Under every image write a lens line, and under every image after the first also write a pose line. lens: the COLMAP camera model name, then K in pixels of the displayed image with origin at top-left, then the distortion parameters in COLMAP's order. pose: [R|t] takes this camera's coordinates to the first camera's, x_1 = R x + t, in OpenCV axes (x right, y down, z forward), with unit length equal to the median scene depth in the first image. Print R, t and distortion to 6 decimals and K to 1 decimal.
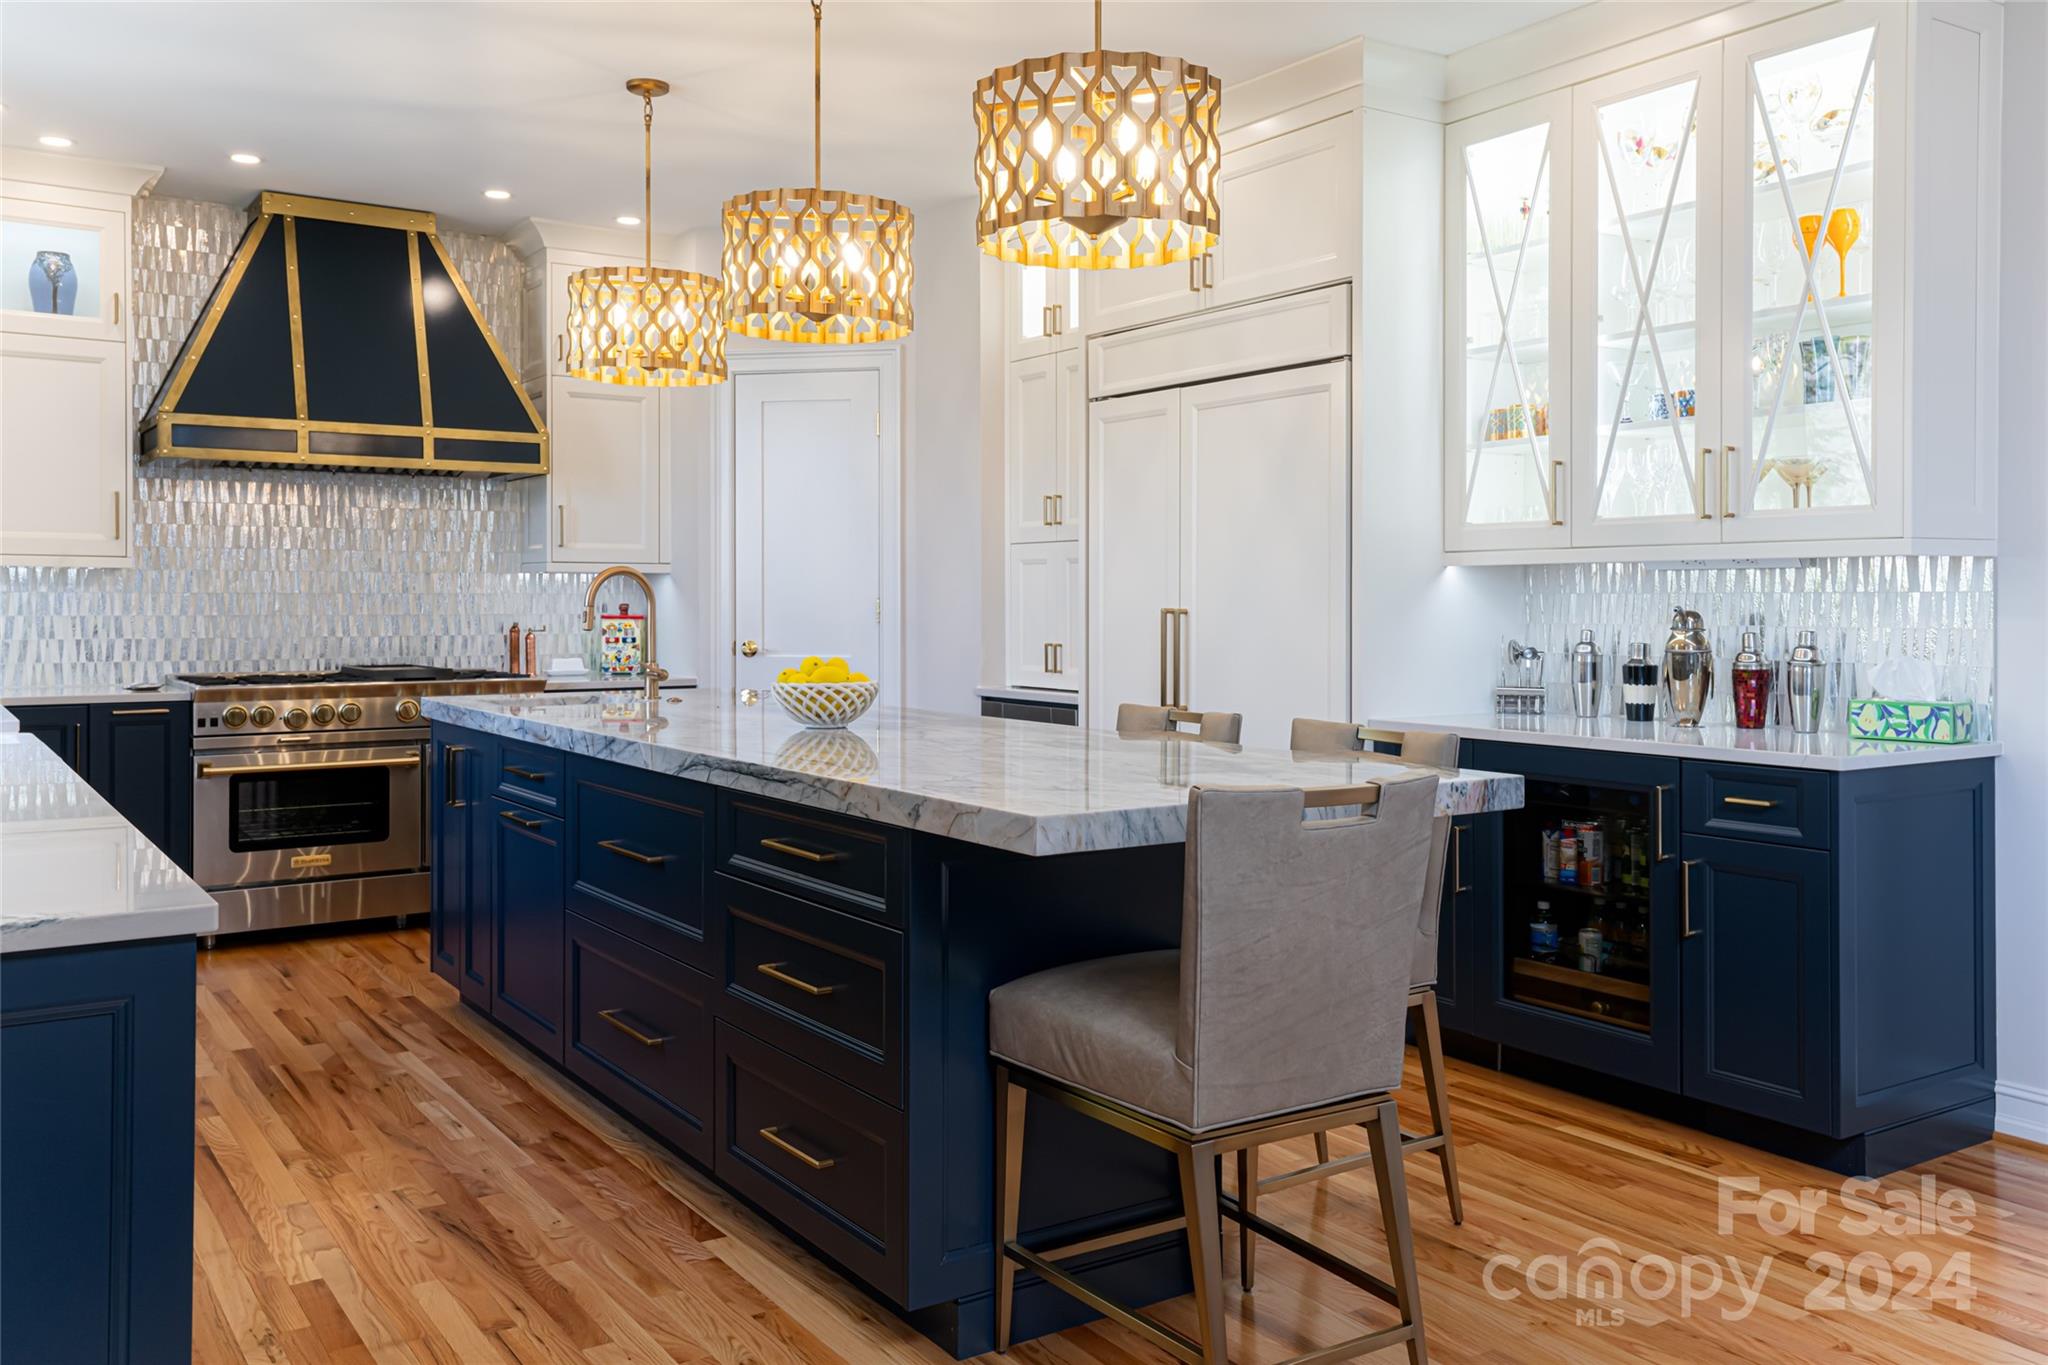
lens RADIAL K [[1652.0, 0, 1016.8], [0, 1652.0, 625.2], [0, 0, 1]] dist [0.033472, 0.007106]
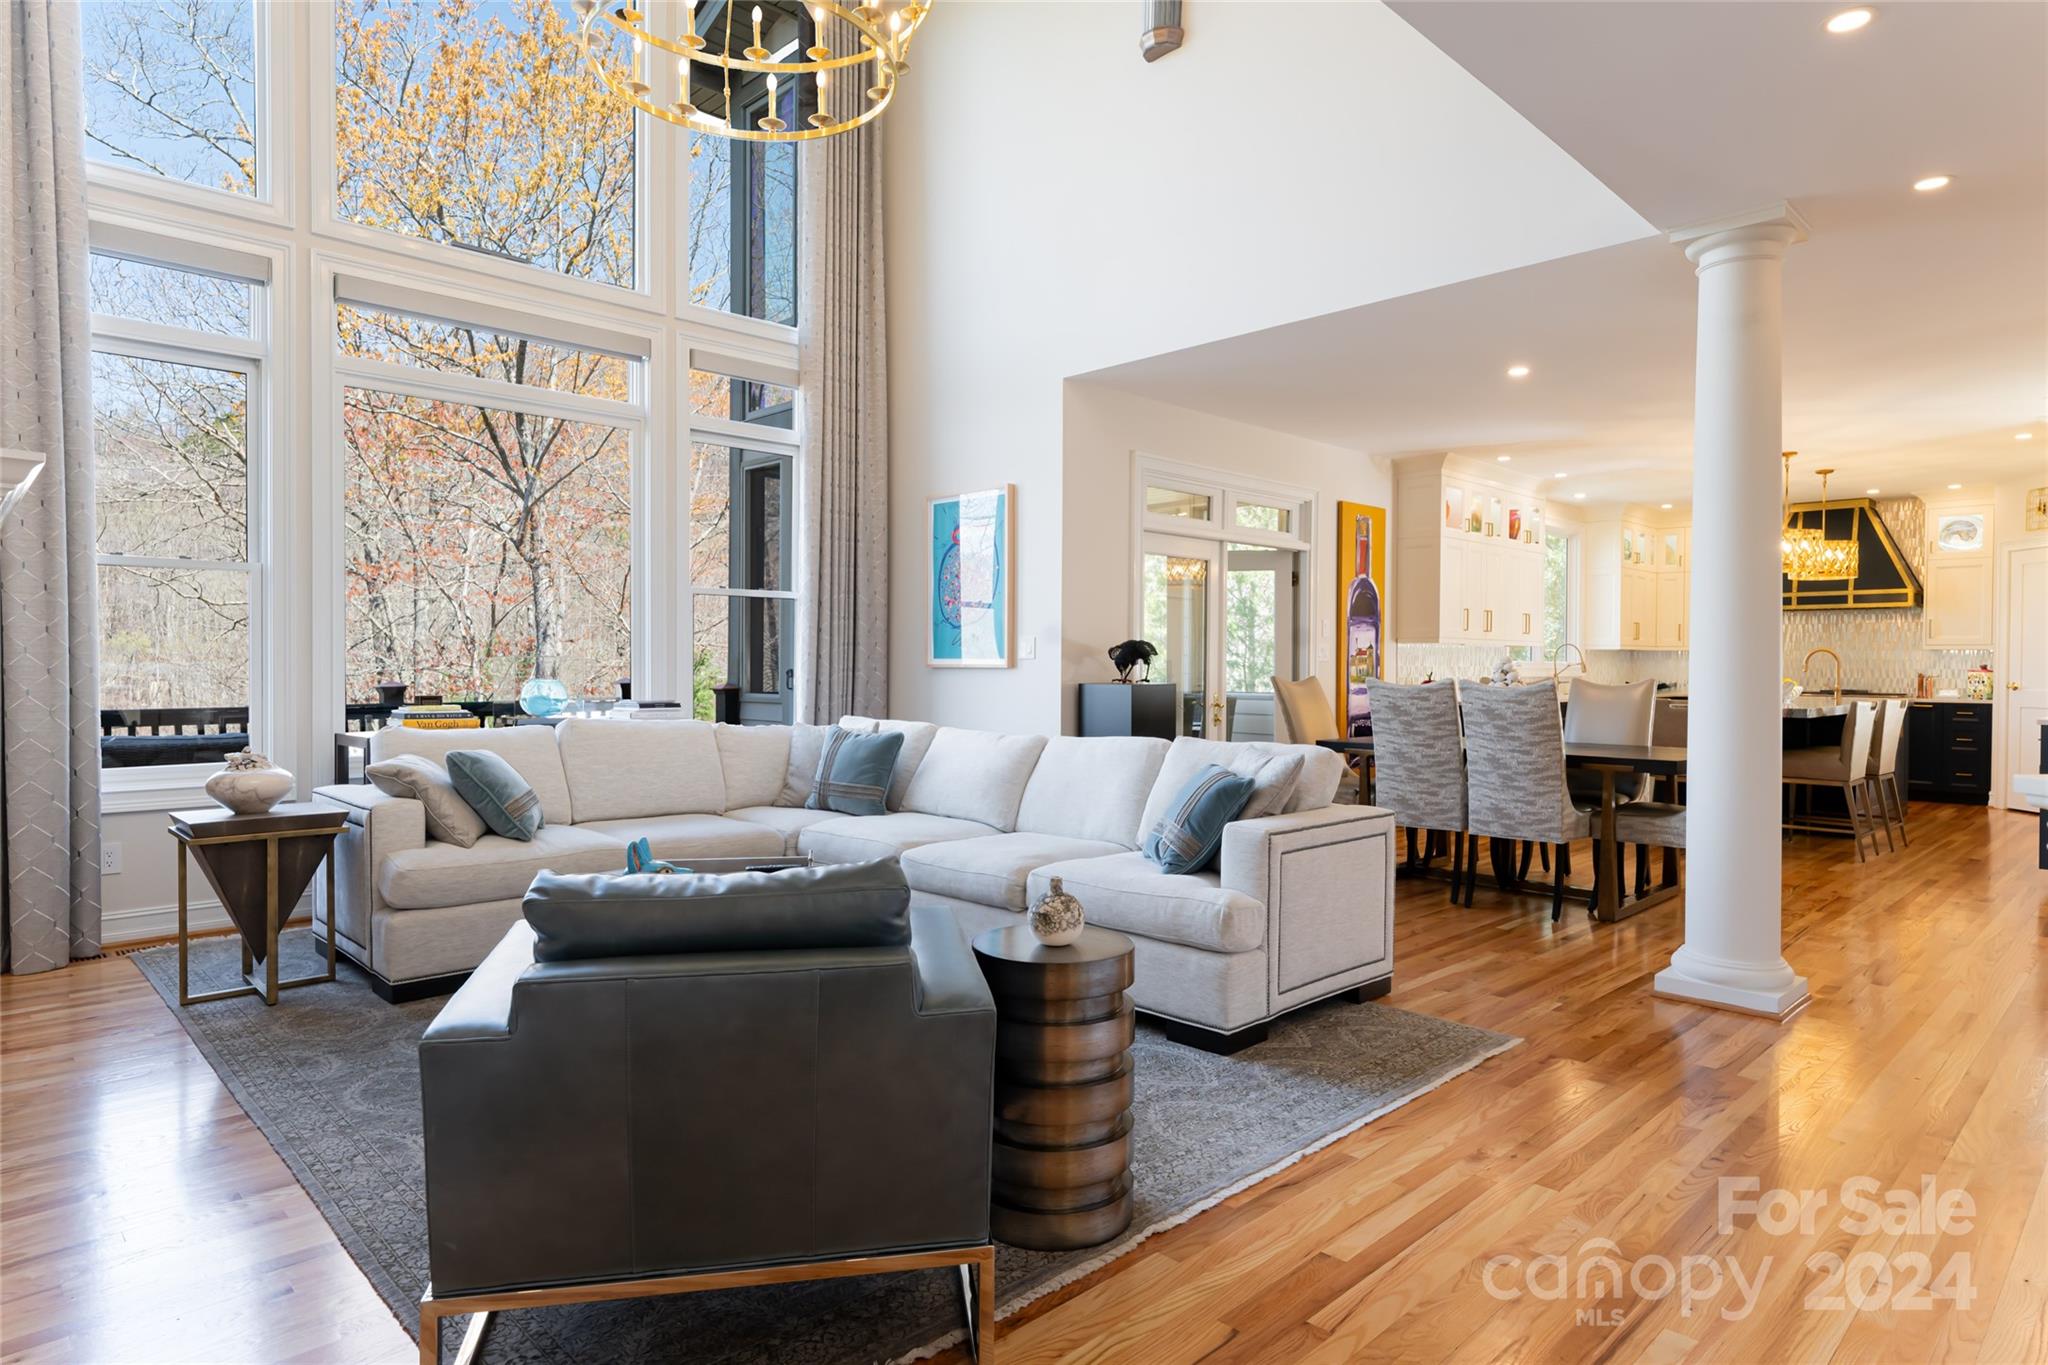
lens RADIAL K [[1137.2, 0, 1052.7], [0, 1137.2, 676.3], [0, 0, 1]] dist [0.001407, 0.000856]
pose [[0.192120, 0.010230, -0.981318, 1.015914], [-0.020736, 0.999765, 0.006362, 0.018312], [0.981152, 0.019126, 0.192287, -0.438389]]
